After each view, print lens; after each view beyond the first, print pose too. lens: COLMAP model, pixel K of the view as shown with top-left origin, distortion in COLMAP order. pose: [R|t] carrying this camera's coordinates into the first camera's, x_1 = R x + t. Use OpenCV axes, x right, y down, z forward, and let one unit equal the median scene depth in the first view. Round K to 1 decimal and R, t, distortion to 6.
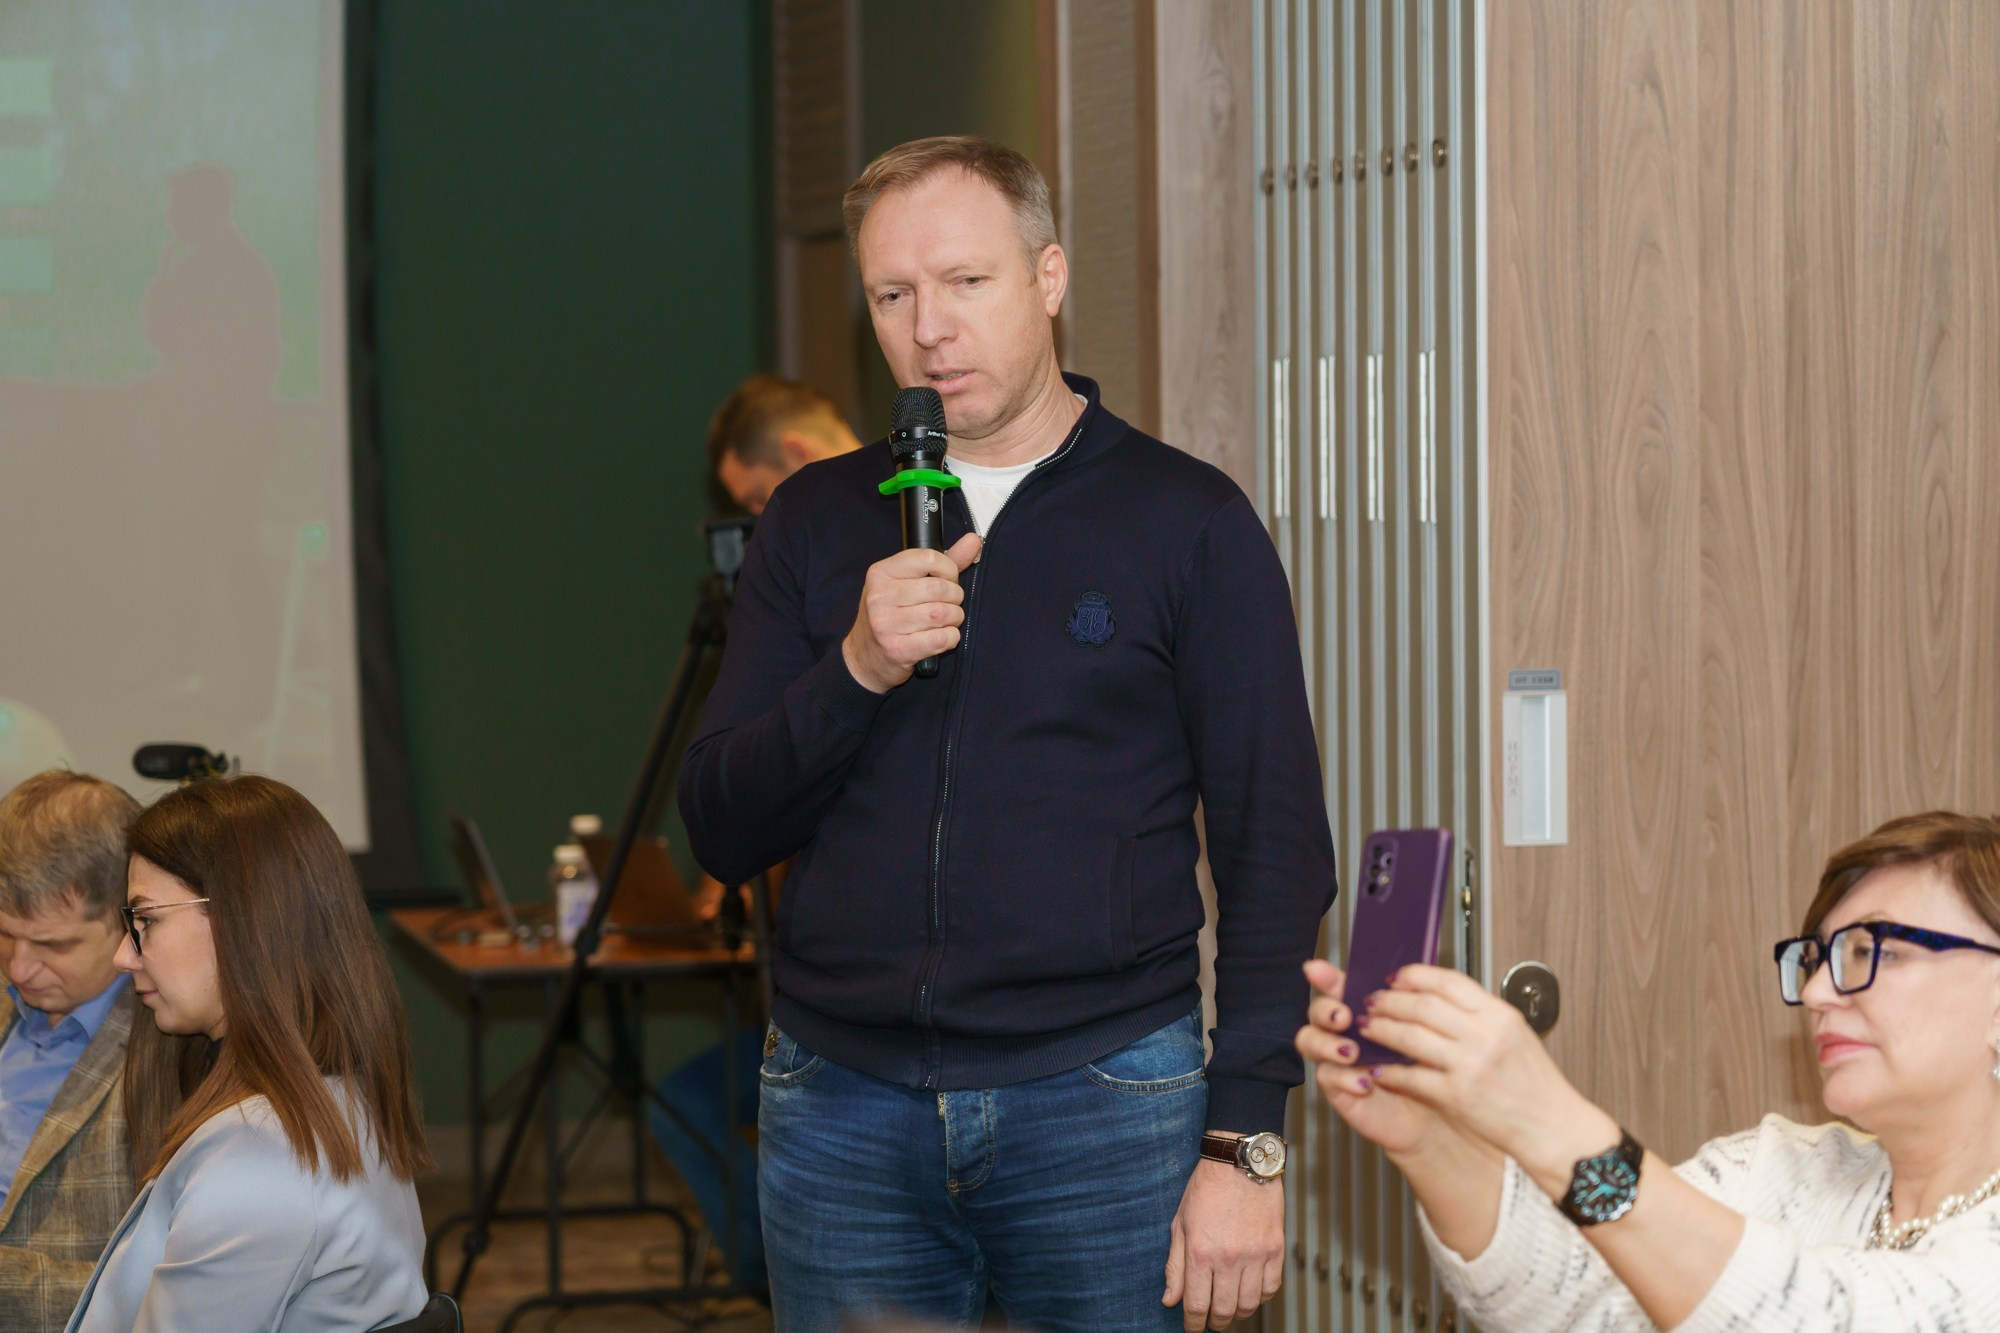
lens RADIAL K [[5631.3, 0, 1000.0], [0, 5631.3, 666.5], [0, 0, 1]] dist [-0.682616, 21.154783]
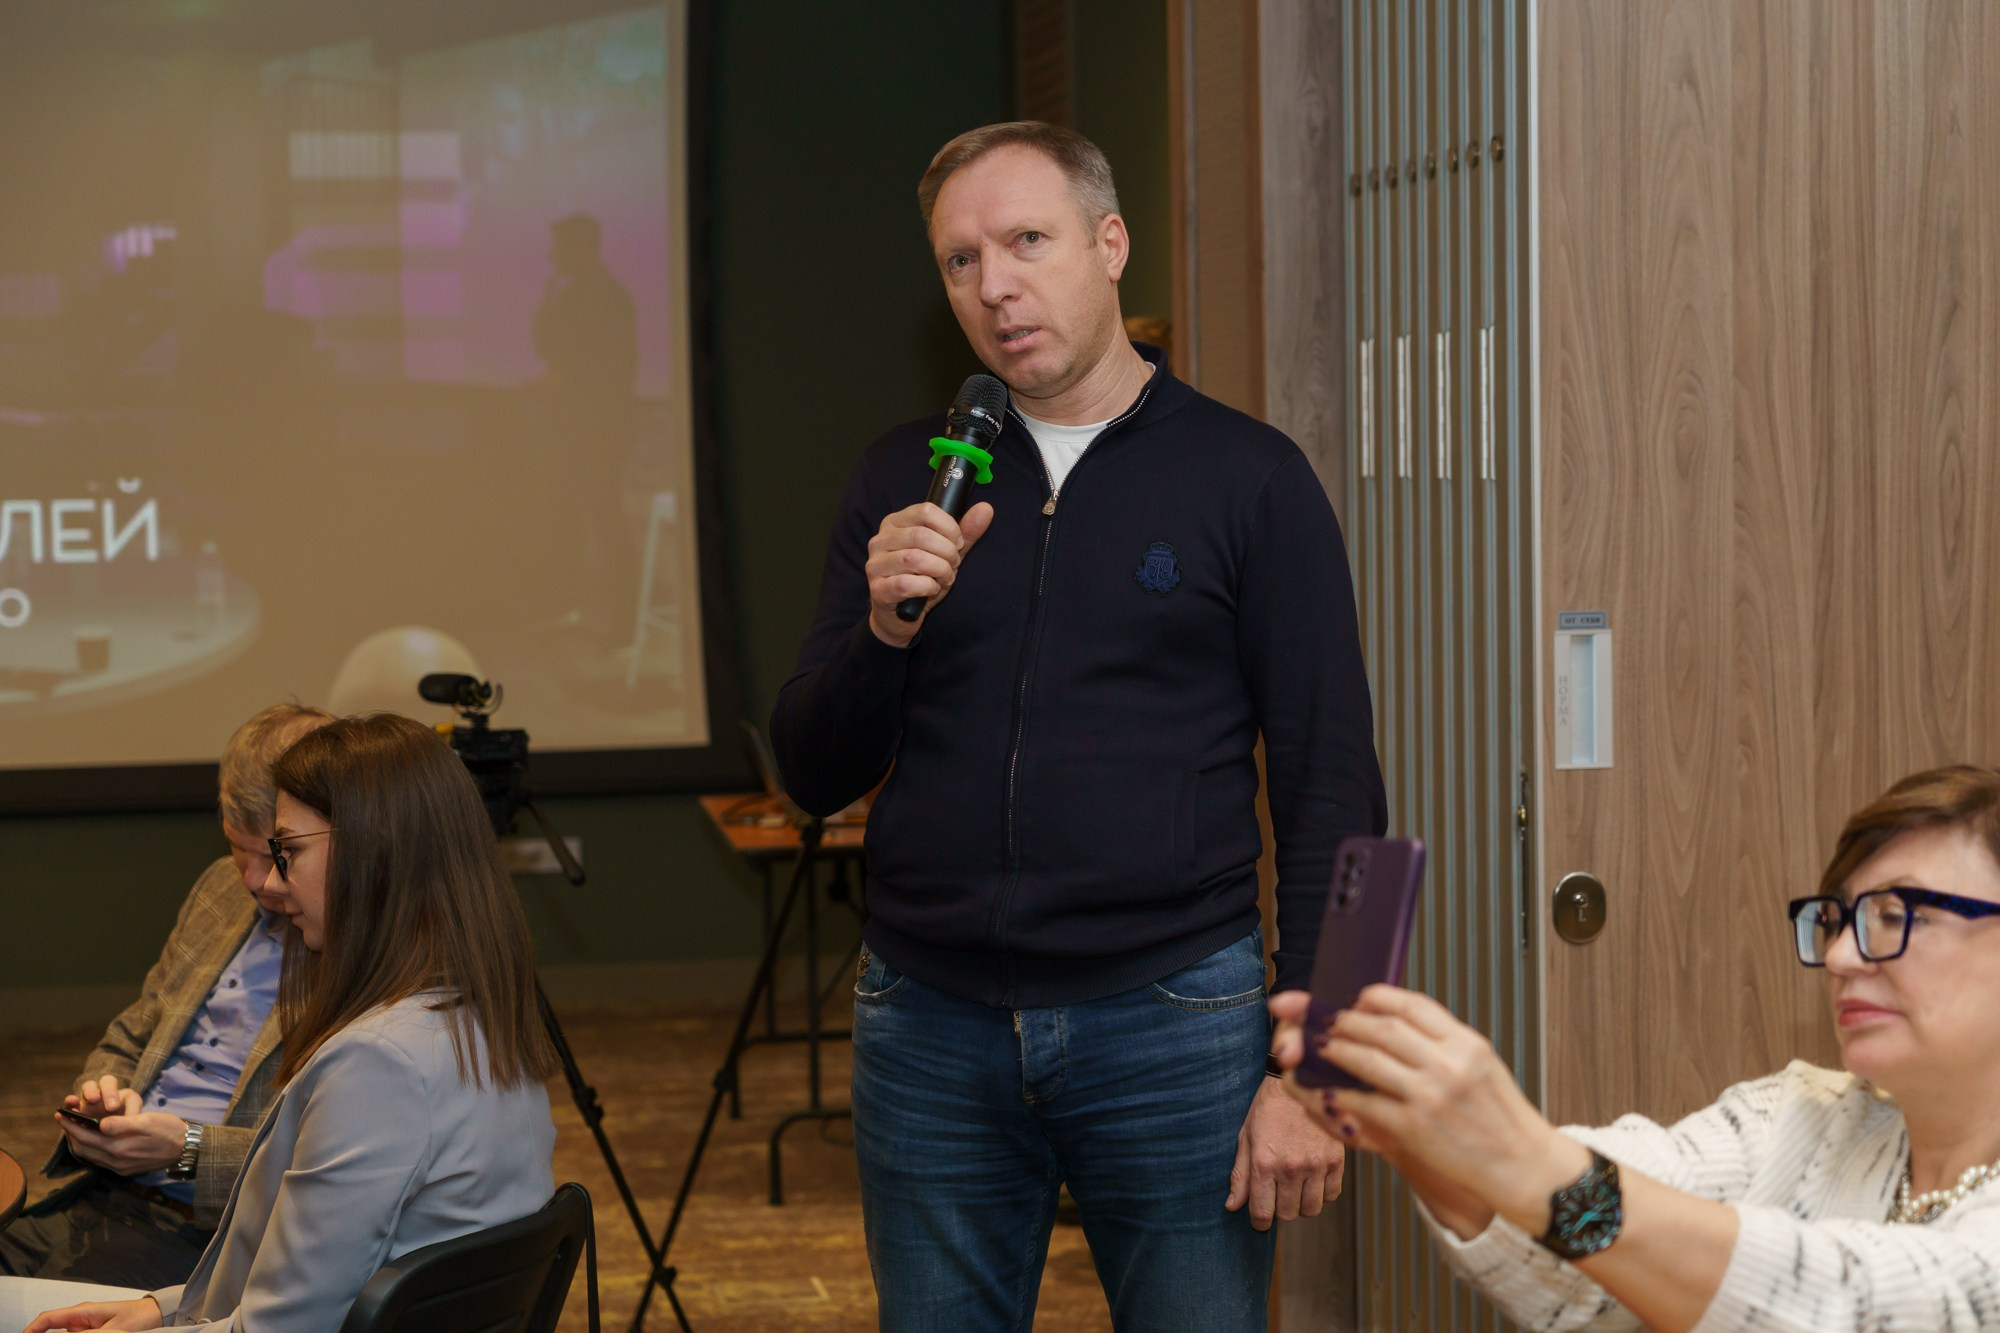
lens RADIAL K [[4017.8, 0, 1000.0], [0, 4017.8, 666.5], [0, 0, 1]] dist [-0.316707, 5.373740]
pose [[0.998054, -0.003526, -0.062262, 0.029127], [0.004663, 0.999825, 0.018128, -0.003355], [0.062188, -0.018383, 0.997895, 0.198729]]
